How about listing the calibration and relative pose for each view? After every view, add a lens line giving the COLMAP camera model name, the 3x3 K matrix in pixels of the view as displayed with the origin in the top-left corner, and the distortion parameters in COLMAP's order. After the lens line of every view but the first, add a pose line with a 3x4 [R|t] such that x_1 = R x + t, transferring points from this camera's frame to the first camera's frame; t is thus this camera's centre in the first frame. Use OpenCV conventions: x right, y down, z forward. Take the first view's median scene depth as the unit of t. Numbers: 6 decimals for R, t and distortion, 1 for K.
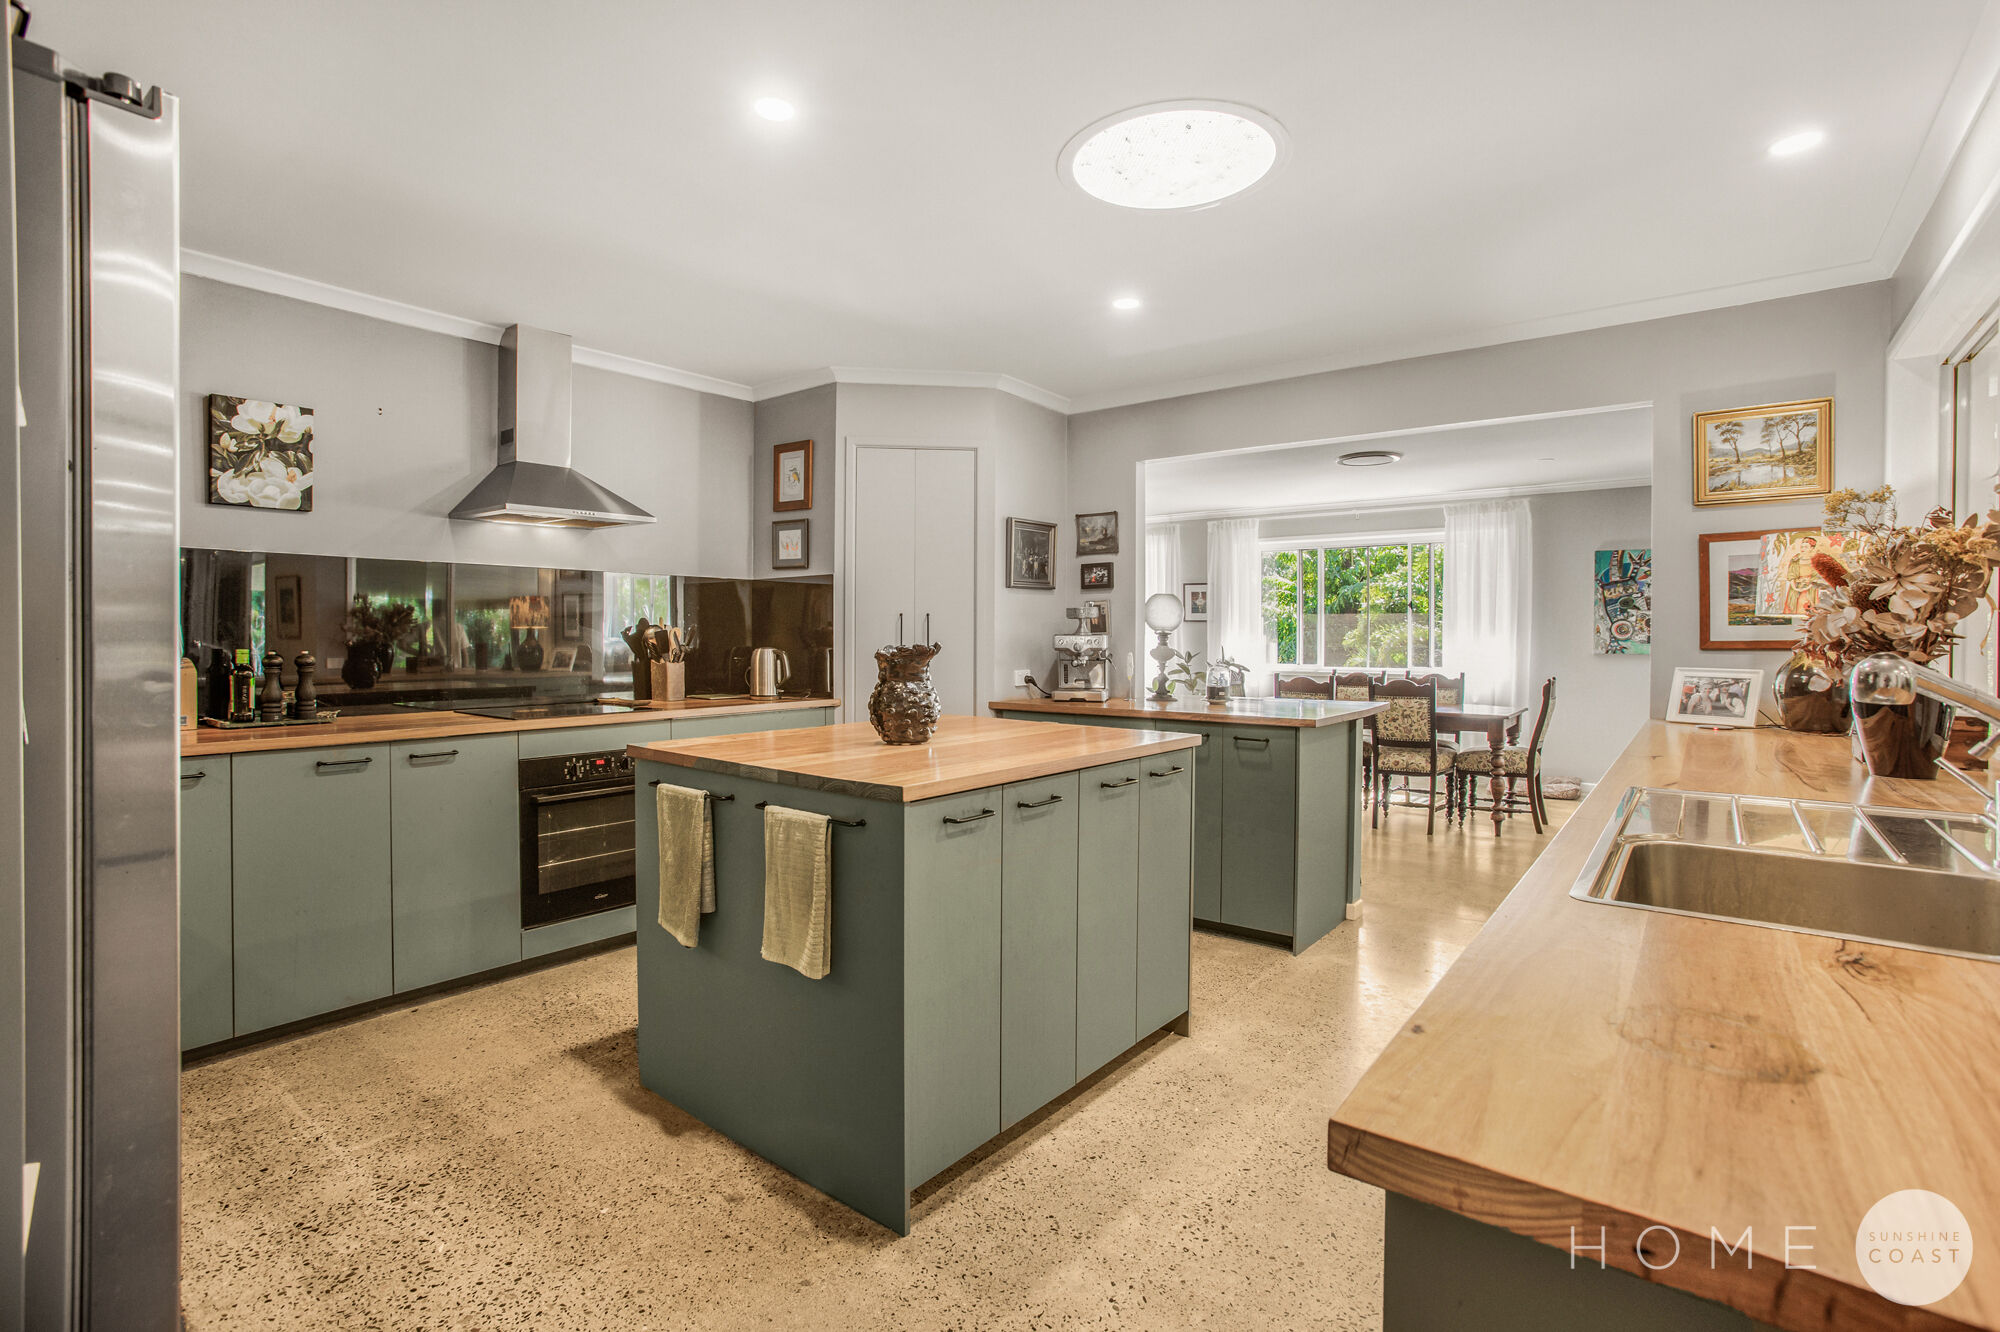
lens RADIAL K [[951.7, 0, 997.4], [0, 951.7, 612.8], [0, 0, 1]] dist [-0.073641, 0.042402]
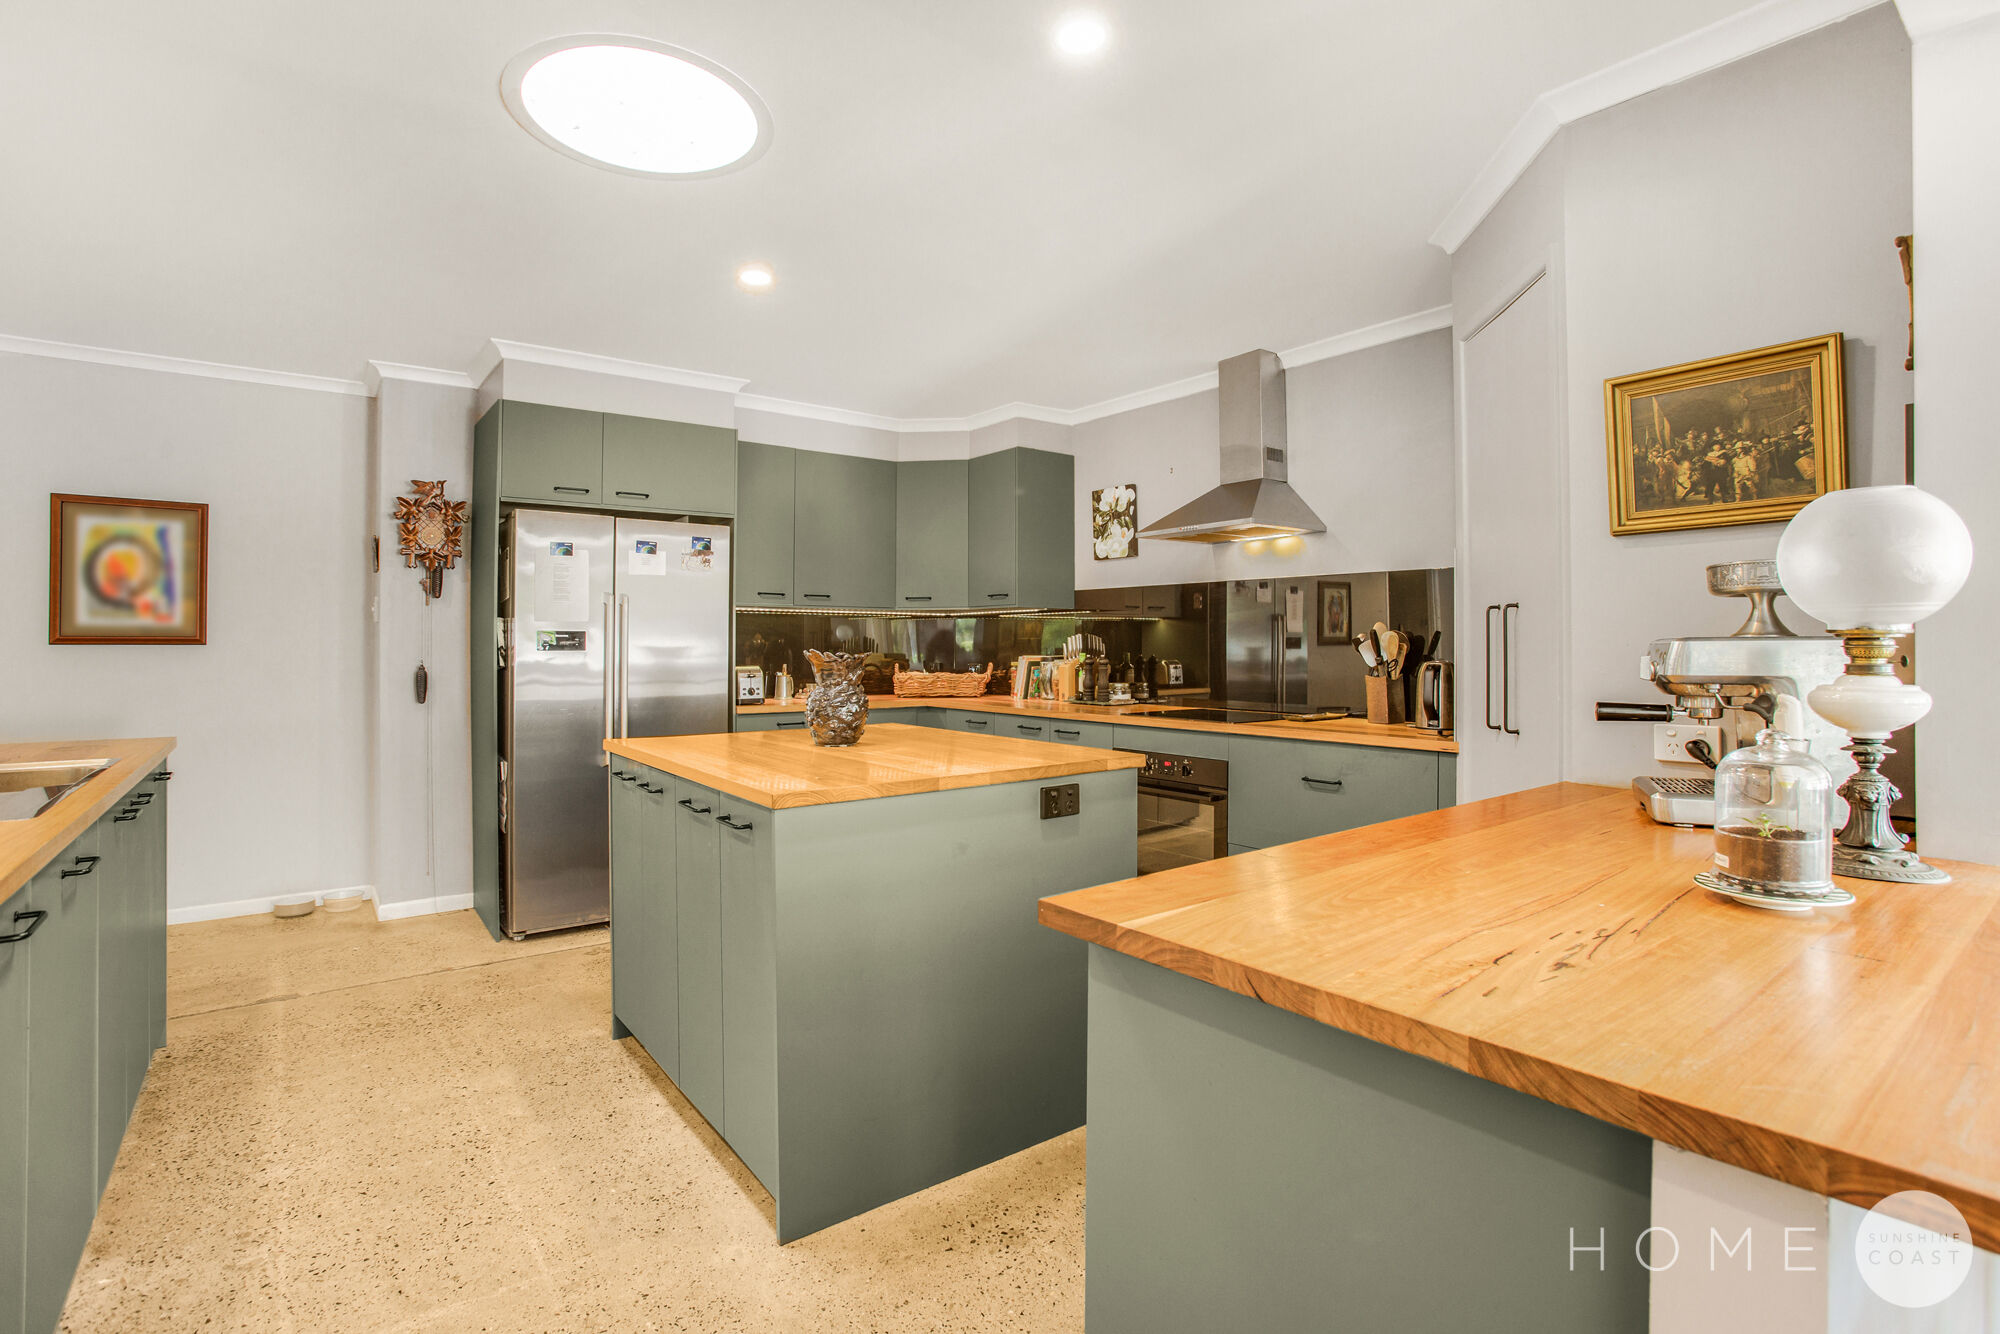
lens RADIAL K [[951.7, 0, 997.4], [0, 951.7, 613.8], [0, 0, 1]] dist [-0.073641, 0.042402]
pose [[-0.262833, -0.019767, -0.964639, 0.754337], [0.039499, 0.998732, -0.031228, 0.017297], [0.964032, -0.046310, -0.261719, 1.238142]]
